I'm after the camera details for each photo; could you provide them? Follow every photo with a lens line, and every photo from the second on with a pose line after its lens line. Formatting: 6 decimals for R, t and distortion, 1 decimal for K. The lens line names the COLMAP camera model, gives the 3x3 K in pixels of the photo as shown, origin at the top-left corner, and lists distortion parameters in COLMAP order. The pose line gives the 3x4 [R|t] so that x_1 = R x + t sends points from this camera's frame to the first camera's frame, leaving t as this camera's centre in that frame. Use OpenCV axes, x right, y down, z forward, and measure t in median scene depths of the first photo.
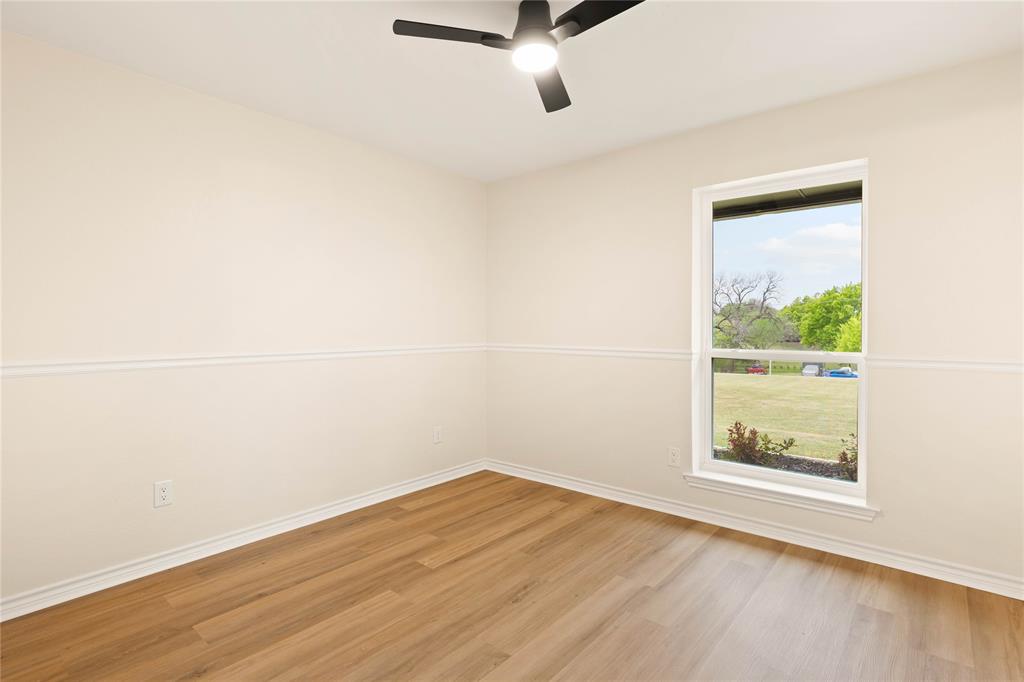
lens RADIAL K [[510.1, 0, 511.6], [0, 510.1, 329.7], [0, 0, 1]] dist [-0.003399, -0.000371]
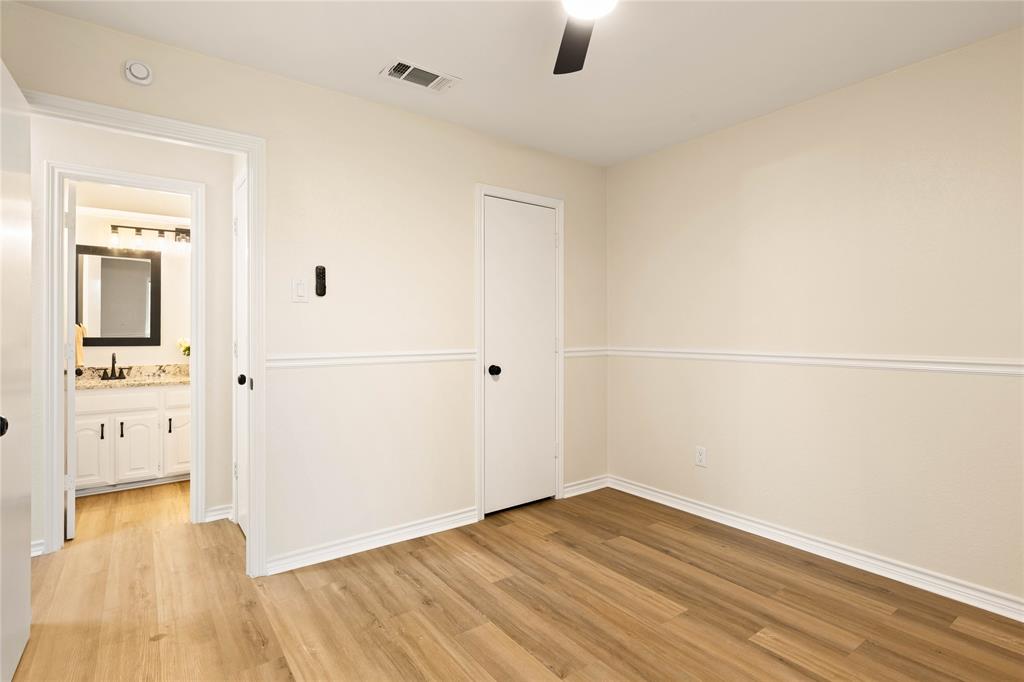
lens RADIAL K [[510.1, 0, 511.6], [0, 510.1, 329.7], [0, 0, 1]] dist [-0.003399, -0.000371]
pose [[-0.232253, 0.002223, -0.972653, 0.749176], [-0.005733, 0.999977, 0.003654, -0.004180], [0.972638, 0.006425, -0.232235, 0.905030]]
